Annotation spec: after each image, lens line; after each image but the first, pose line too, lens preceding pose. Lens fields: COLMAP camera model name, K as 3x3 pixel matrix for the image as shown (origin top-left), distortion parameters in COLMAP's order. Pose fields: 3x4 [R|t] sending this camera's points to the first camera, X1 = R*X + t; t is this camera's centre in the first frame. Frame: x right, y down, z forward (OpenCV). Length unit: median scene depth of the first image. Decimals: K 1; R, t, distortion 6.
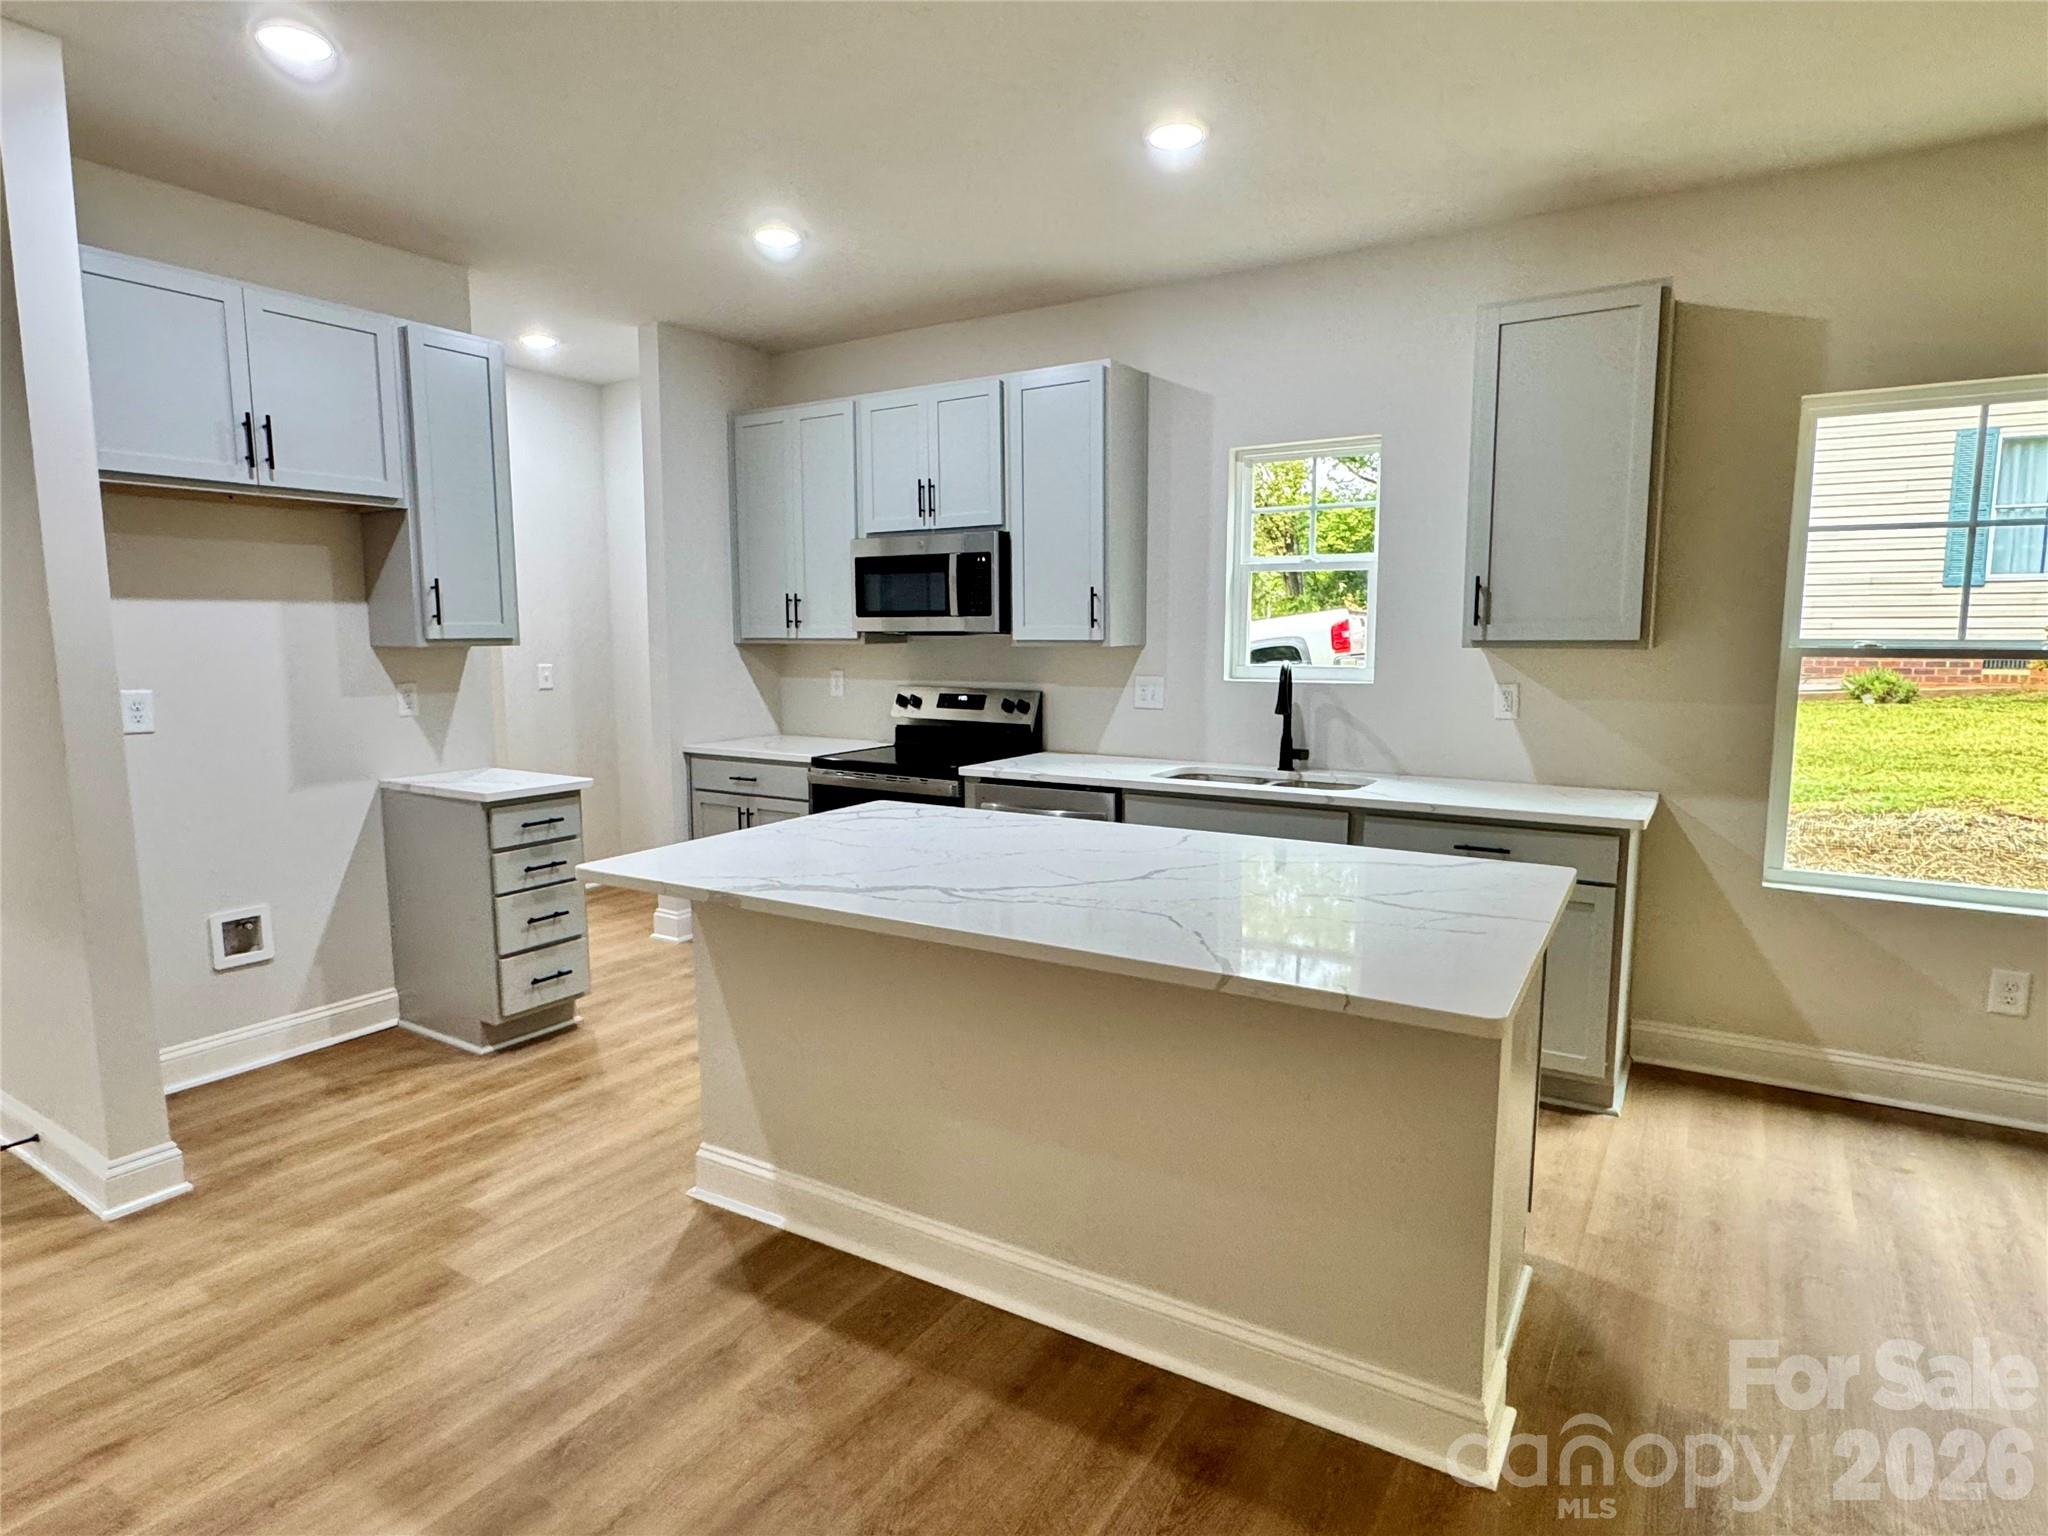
lens RADIAL K [[1125.2, 0, 1024.2], [0, 1125.2, 766.3], [0, 0, 1]] dist [-0.004251, 0.001251]
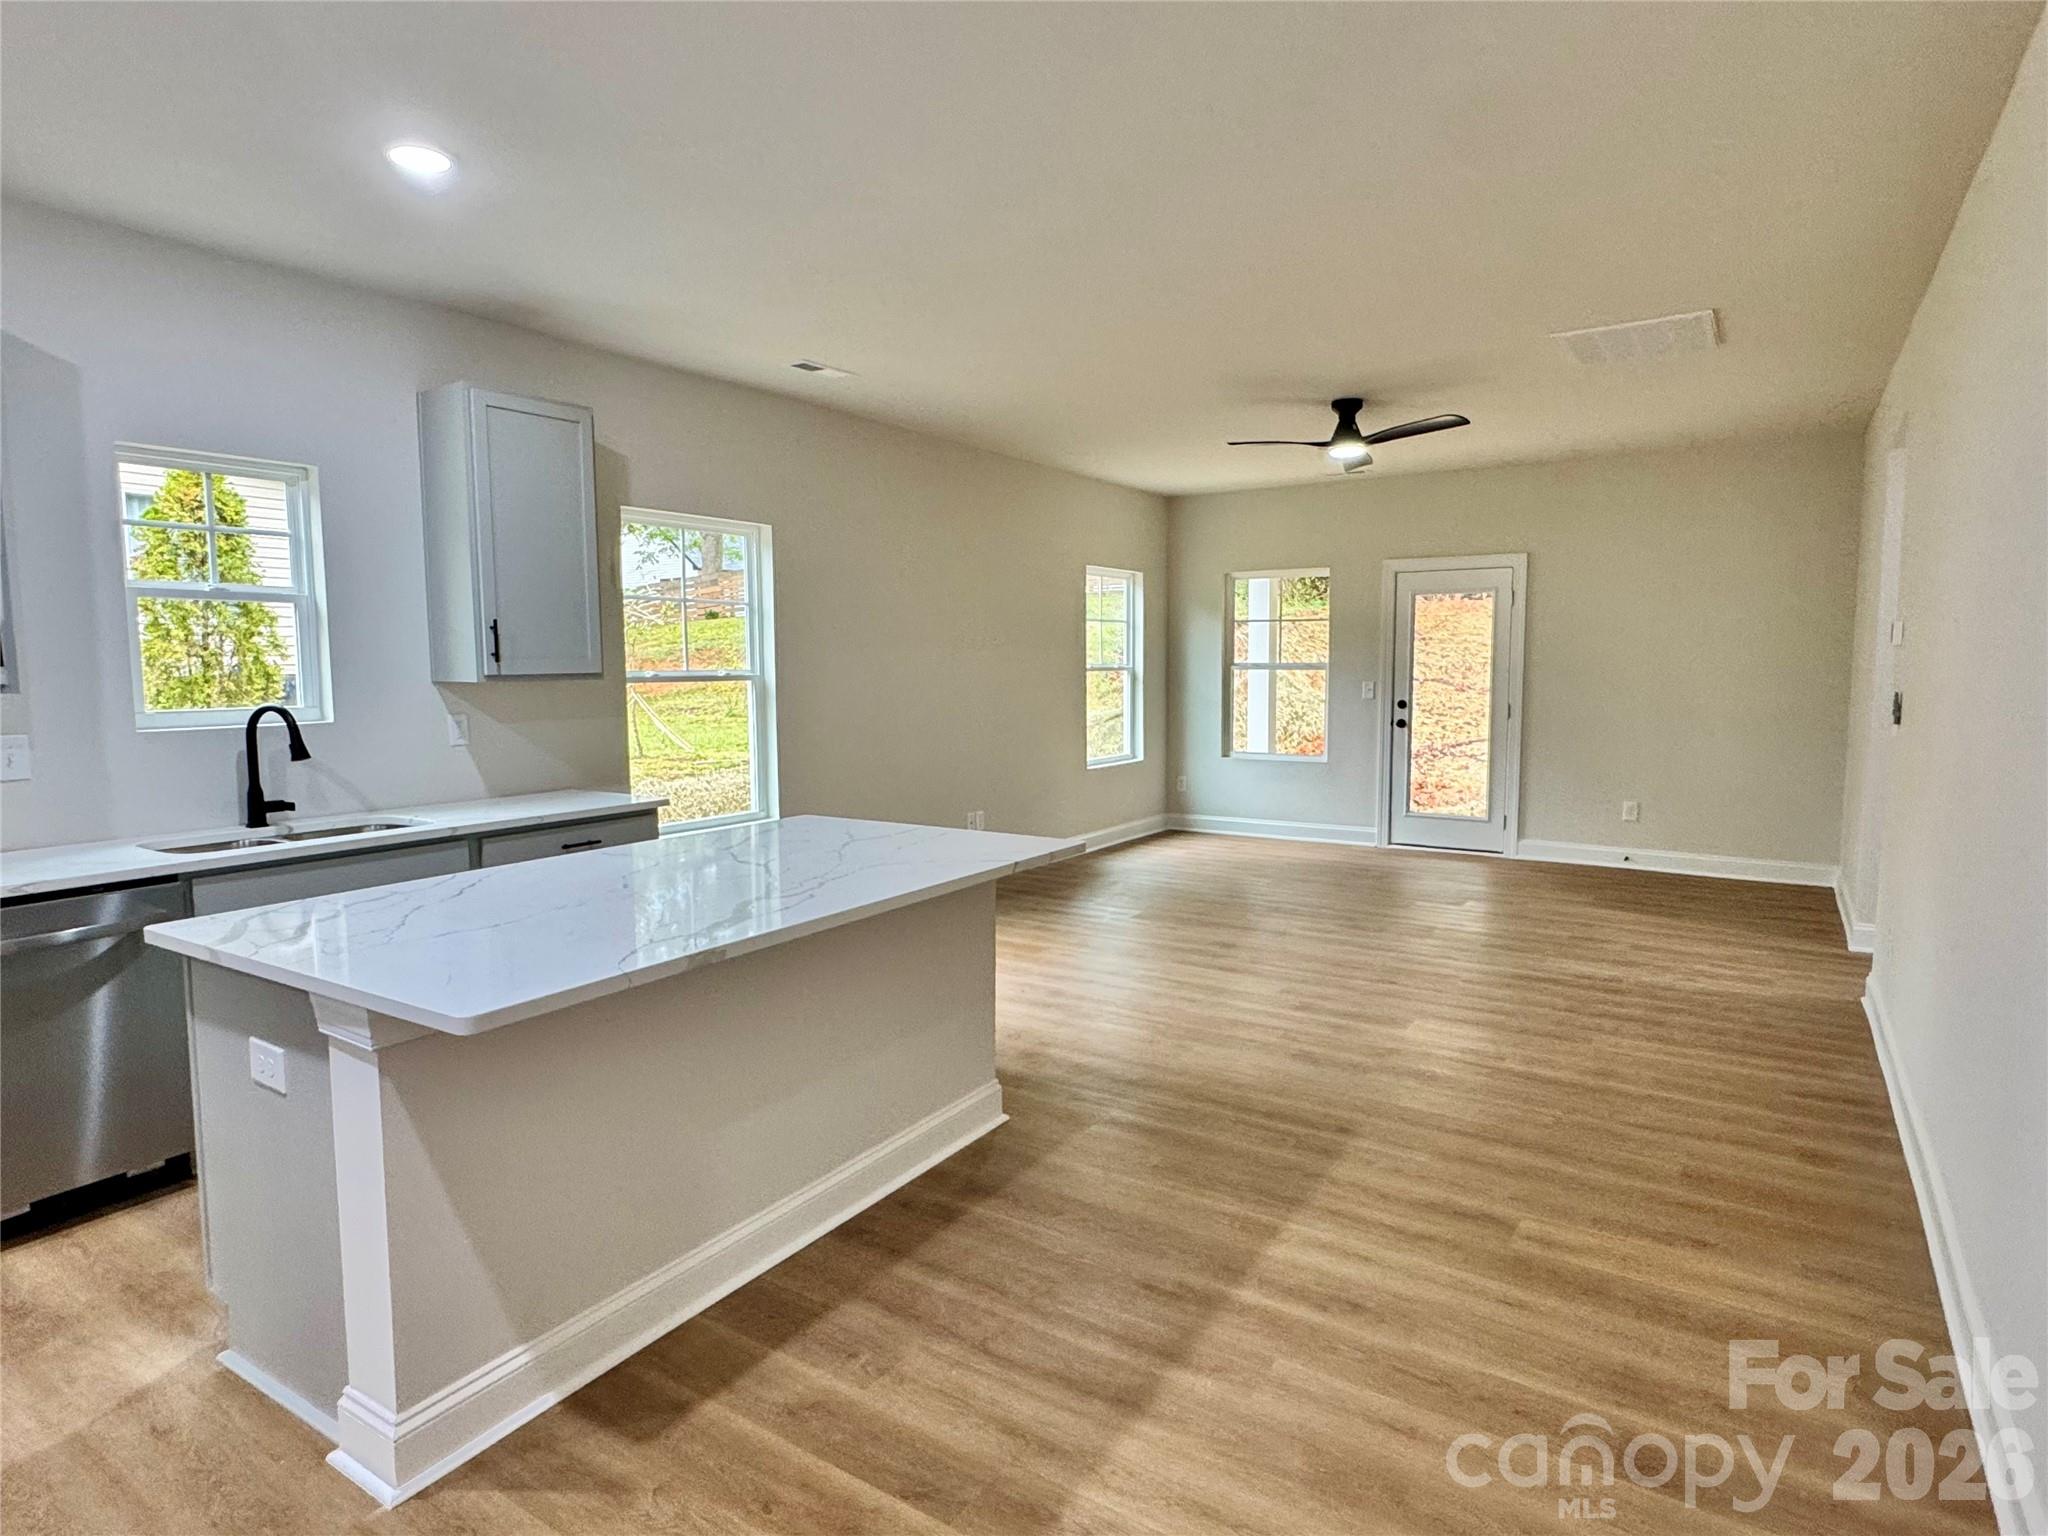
lens RADIAL K [[1125.2, 0, 1033.4], [0, 1125.2, 754.9], [0, 0, 1]] dist [-0.004251, 0.001251]
pose [[0.016147, -0.083321, 0.996392, -0.612534], [0.127134, 0.988605, 0.080609, -0.044994], [-0.991754, 0.125374, 0.026556, 0.363760]]
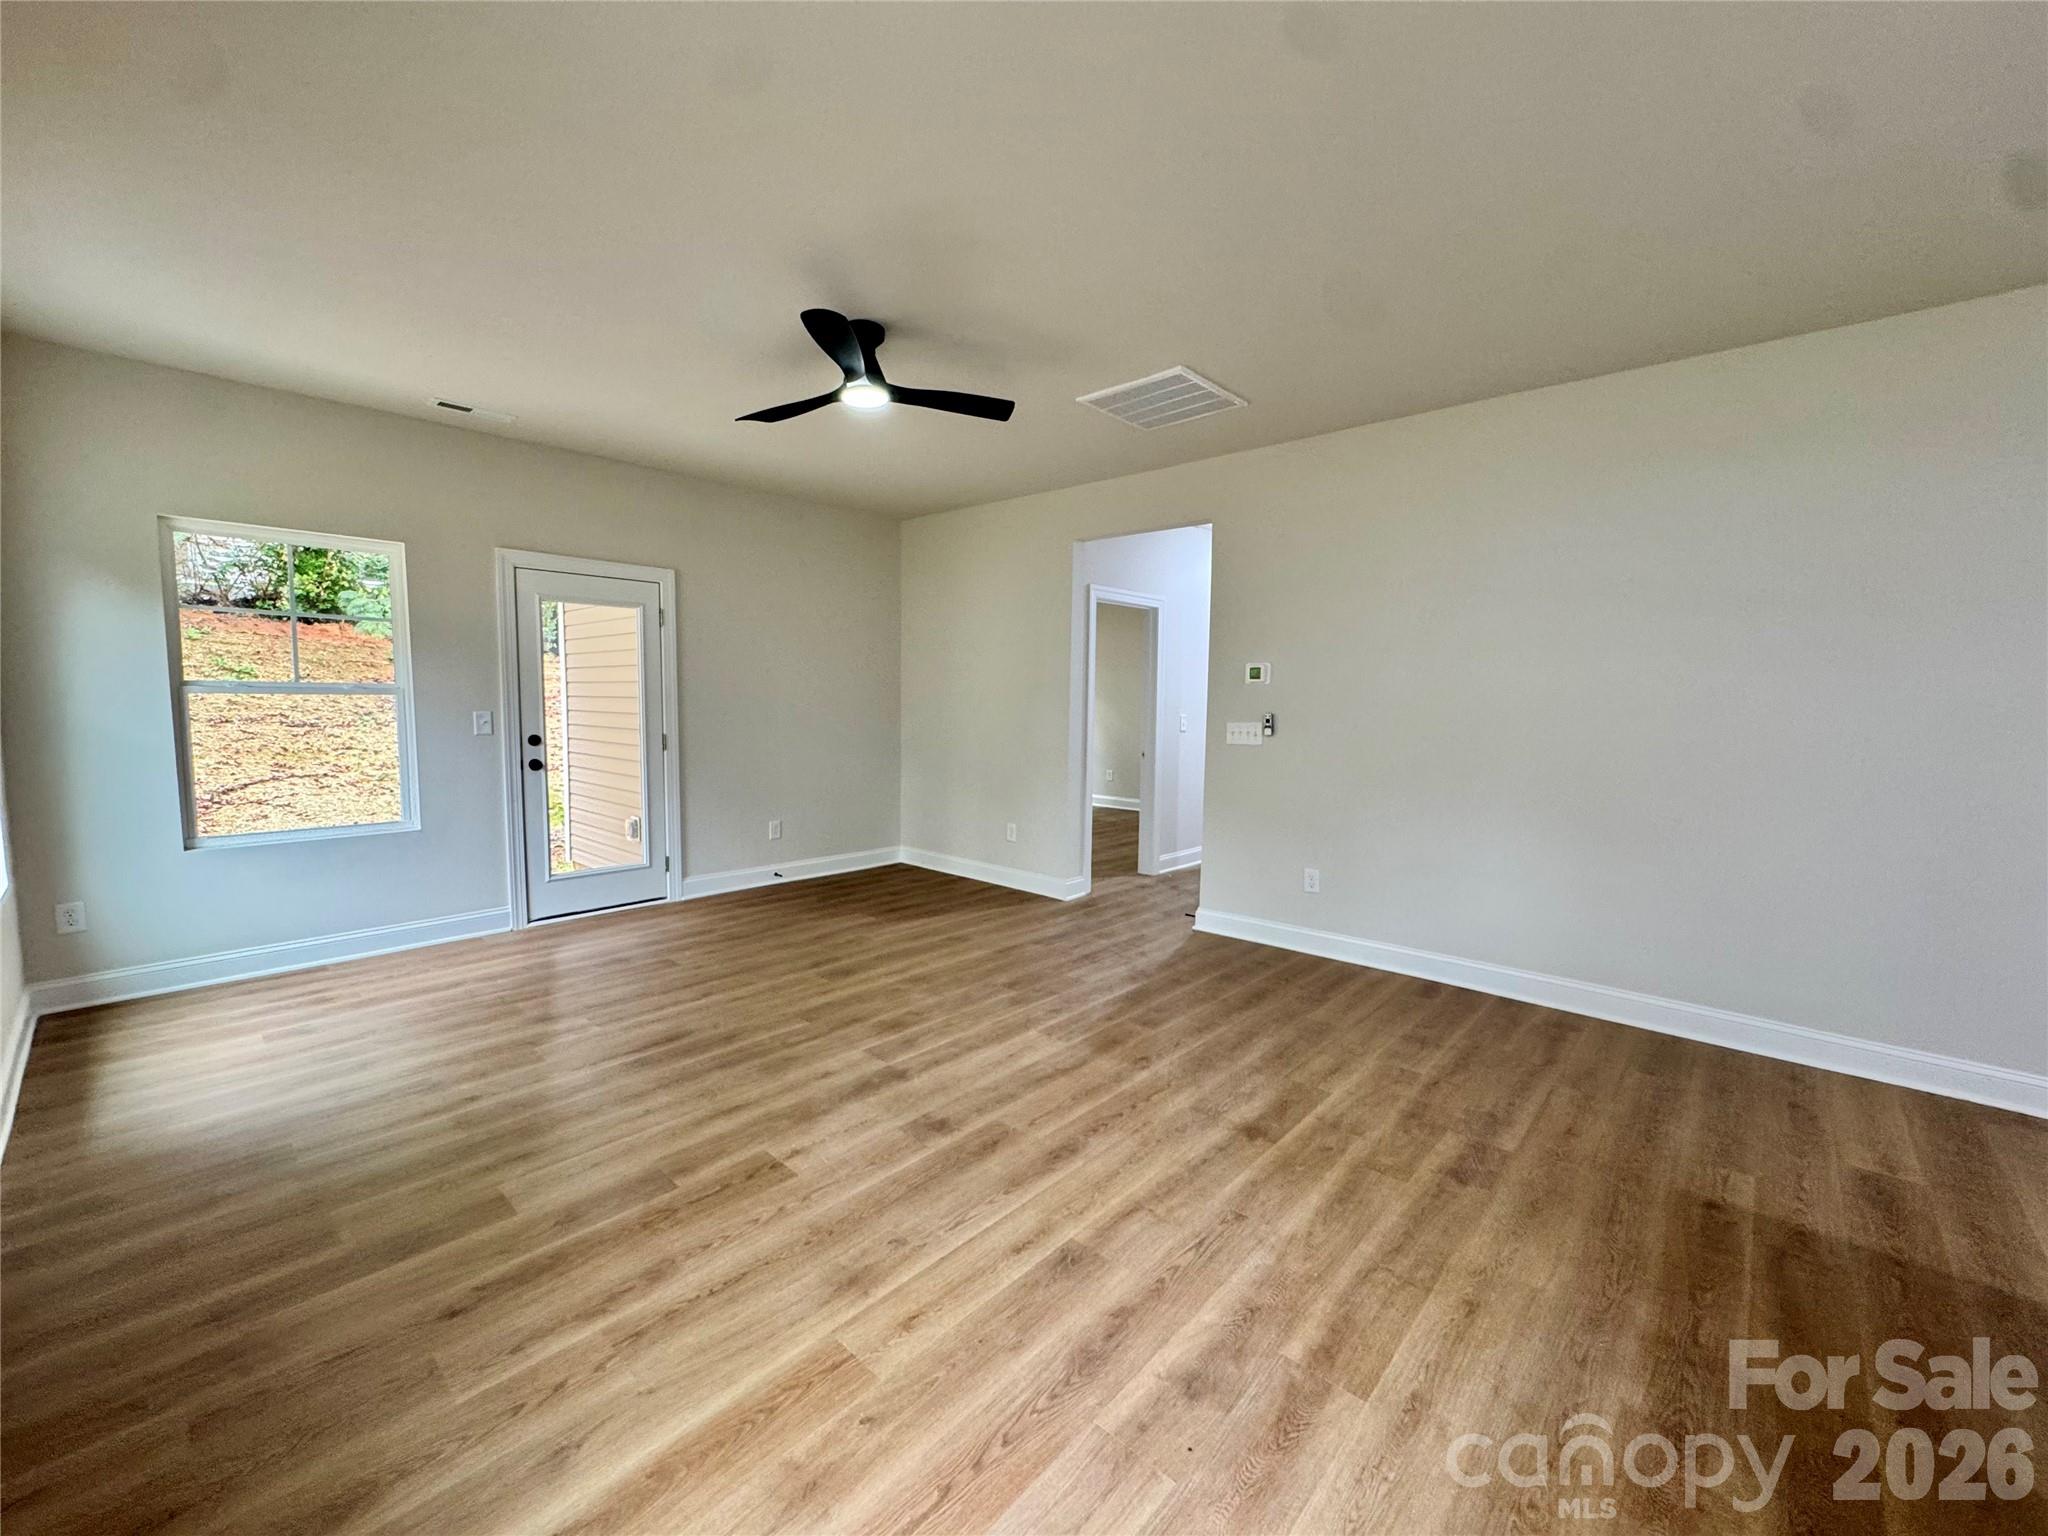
lens RADIAL K [[819.7, 0, 1019.6], [0, 819.7, 772.1], [0, 0, 1]] dist [-0.003497, -0.000281]
pose [[-0.983753, -0.025116, 0.177762, 0.512331], [0.012666, 0.977989, 0.208271, -0.071995], [-0.179080, 0.207139, -0.961782, 0.719337]]
